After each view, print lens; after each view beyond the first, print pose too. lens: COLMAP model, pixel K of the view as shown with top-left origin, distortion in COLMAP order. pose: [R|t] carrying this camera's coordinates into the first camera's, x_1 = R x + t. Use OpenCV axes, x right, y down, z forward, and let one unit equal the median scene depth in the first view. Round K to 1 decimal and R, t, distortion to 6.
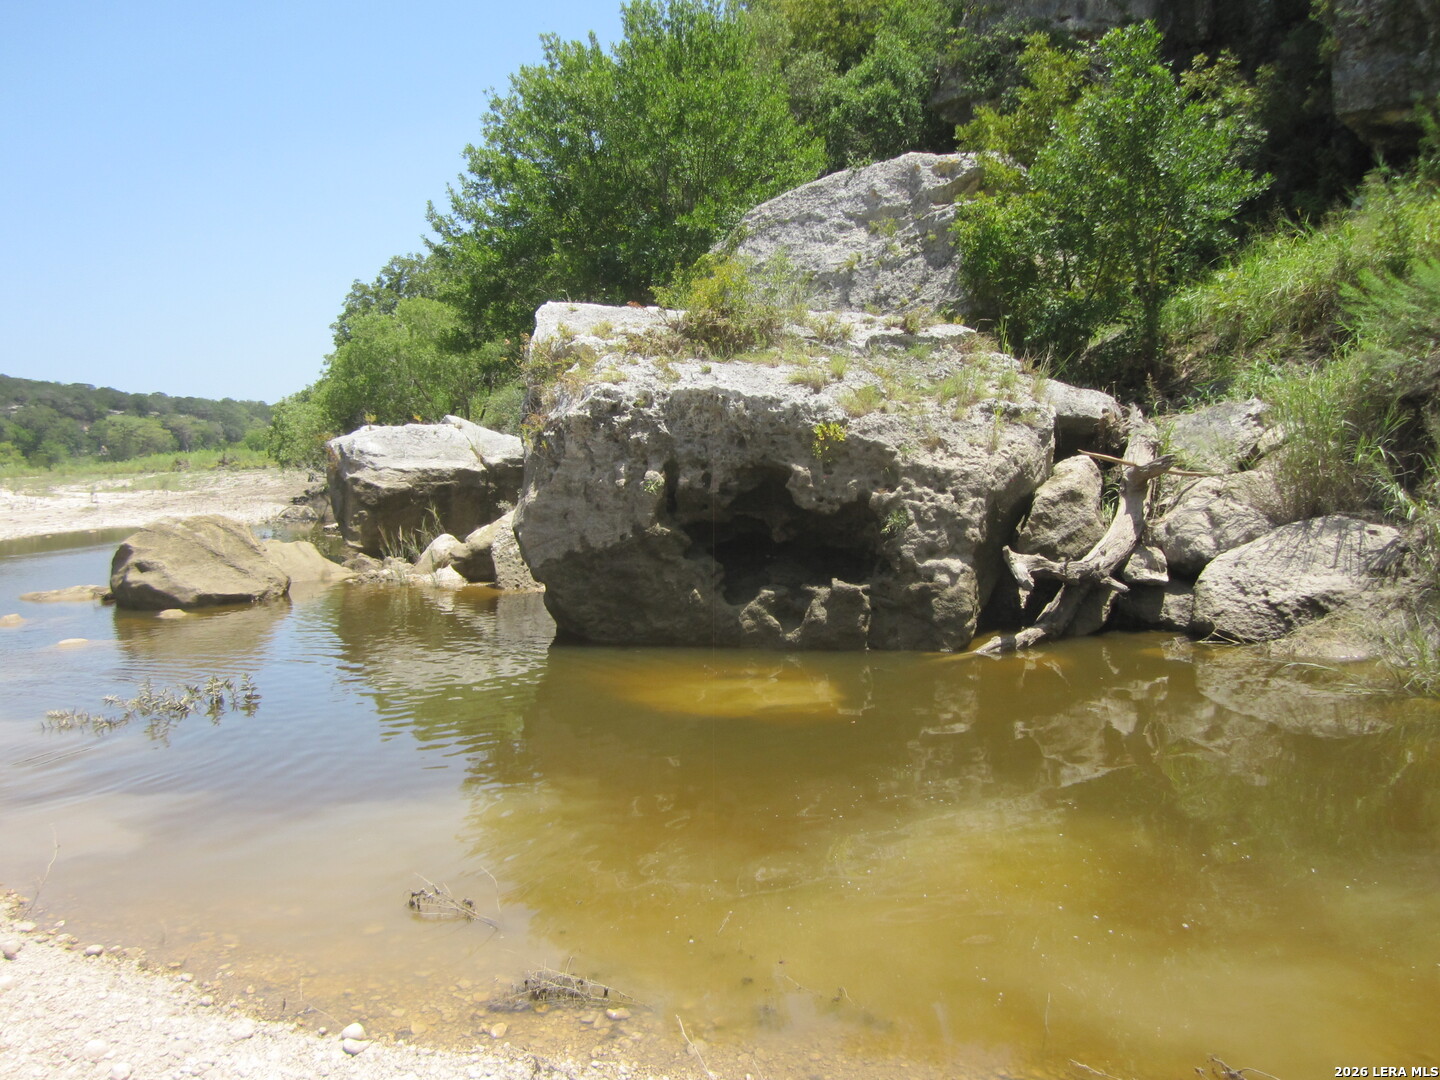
lens RADIAL K [[1175.9, 0, 728.6], [0, 1175.9, 533.0], [0, 0, 1]] dist [-0.064797, 0.021436]
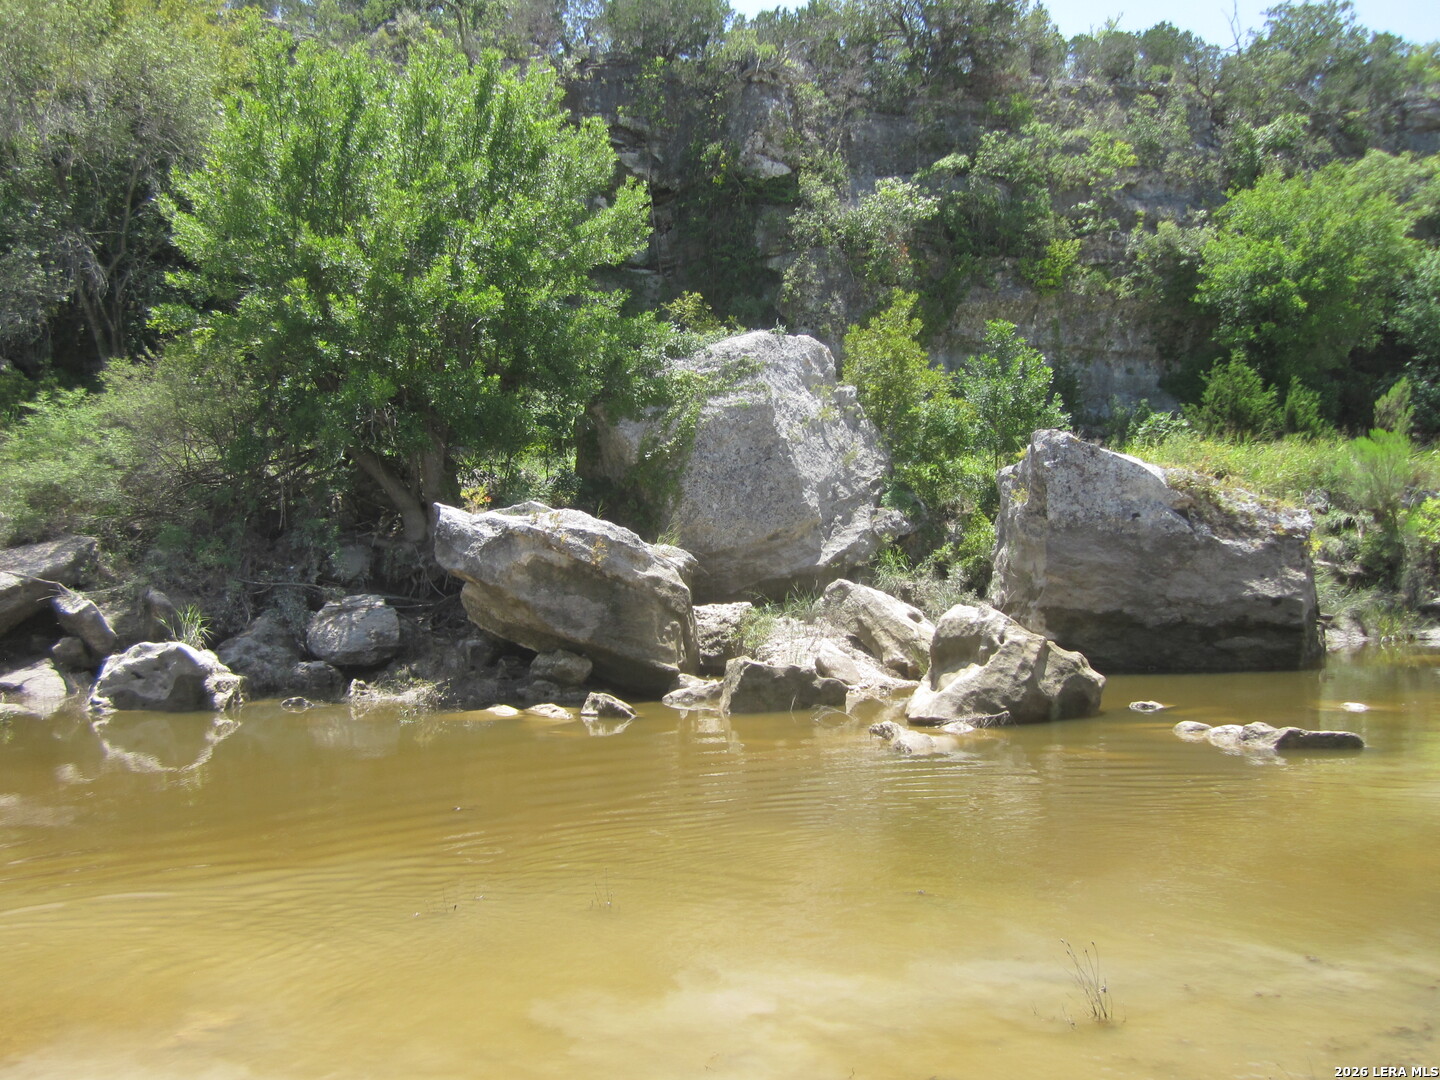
lens RADIAL K [[1175.9, 0, 721.3], [0, 1175.9, 531.6], [0, 0, 1]] dist [-0.064797, 0.021436]
pose [[0.191426, 0.072964, 0.978791, -1.166652], [0.078457, 0.992904, -0.089360, -0.007519], [-0.978366, 0.093899, 0.184343, 0.929925]]
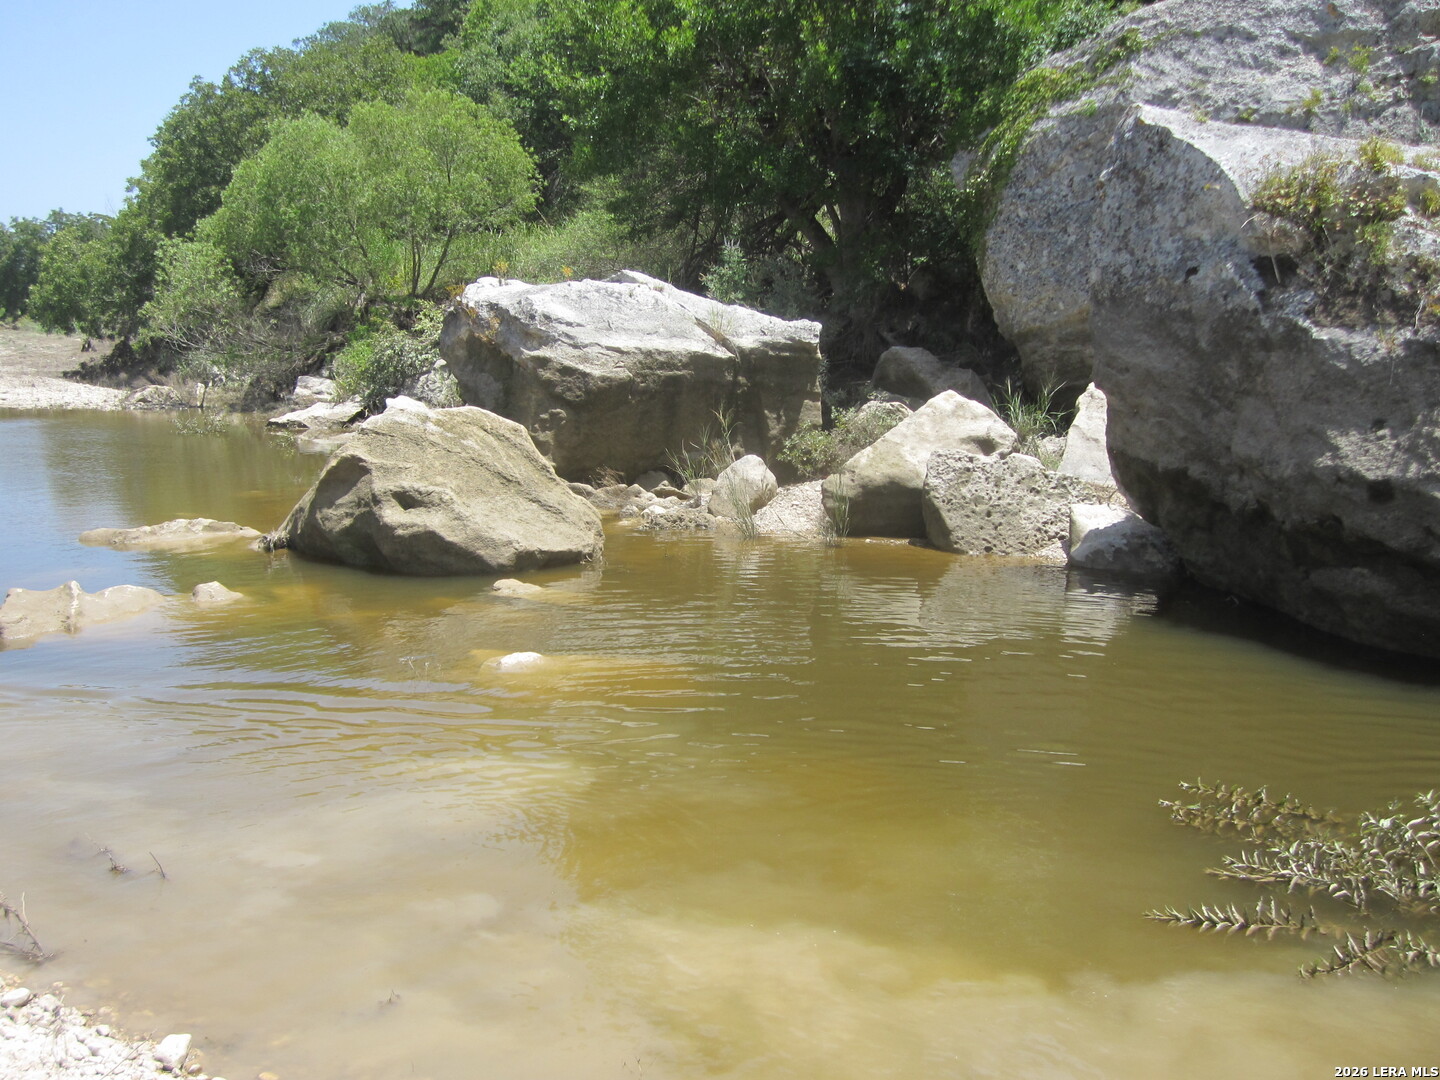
lens RADIAL K [[1359.2, 0, 723.6], [0, 1359.2, 540.6], [0, 0, 1]] dist [-0.081413, 0.000000]
pose [[0.979196, 0.034028, 0.200041, -0.415931], [-0.048691, 0.996439, 0.068842, -0.003088], [-0.196986, -0.077150, 0.977366, 0.272599]]
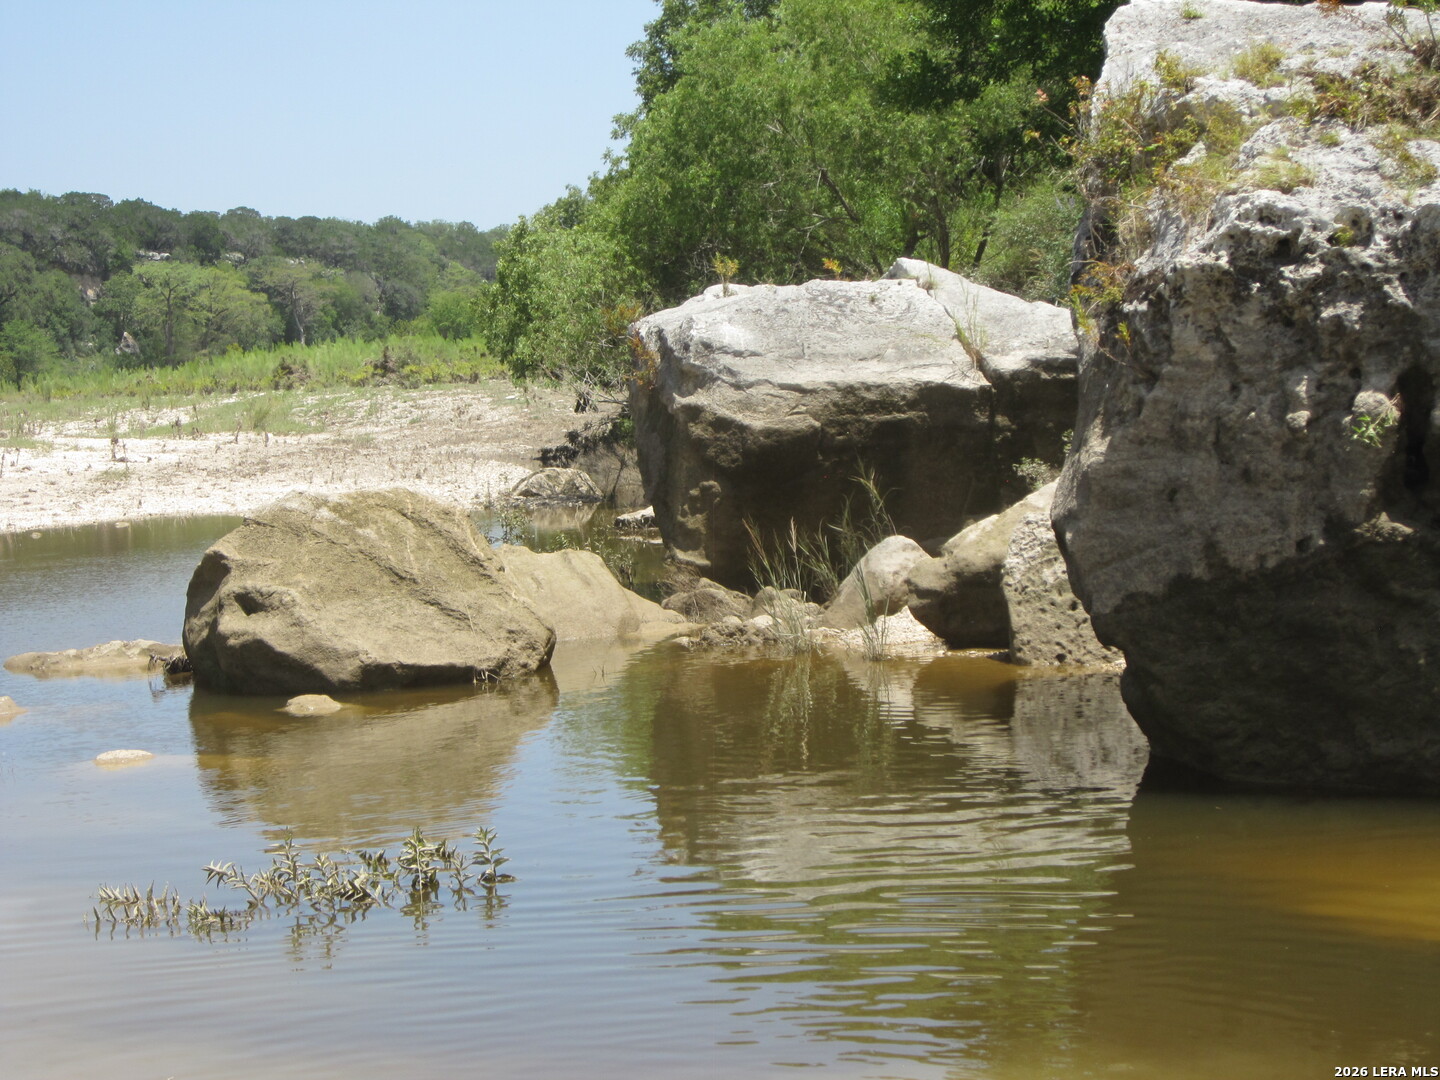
lens RADIAL K [[2949.8, 0, 726.0], [0, 2949.8, 533.2], [0, 0, 1]] dist [-0.225868, 0.000000]
pose [[0.957687, 0.007174, -0.287722, 0.009936], [-0.007557, 0.999971, -0.000219, 0.000529], [0.287713, 0.002383, 0.957714, -0.055837]]
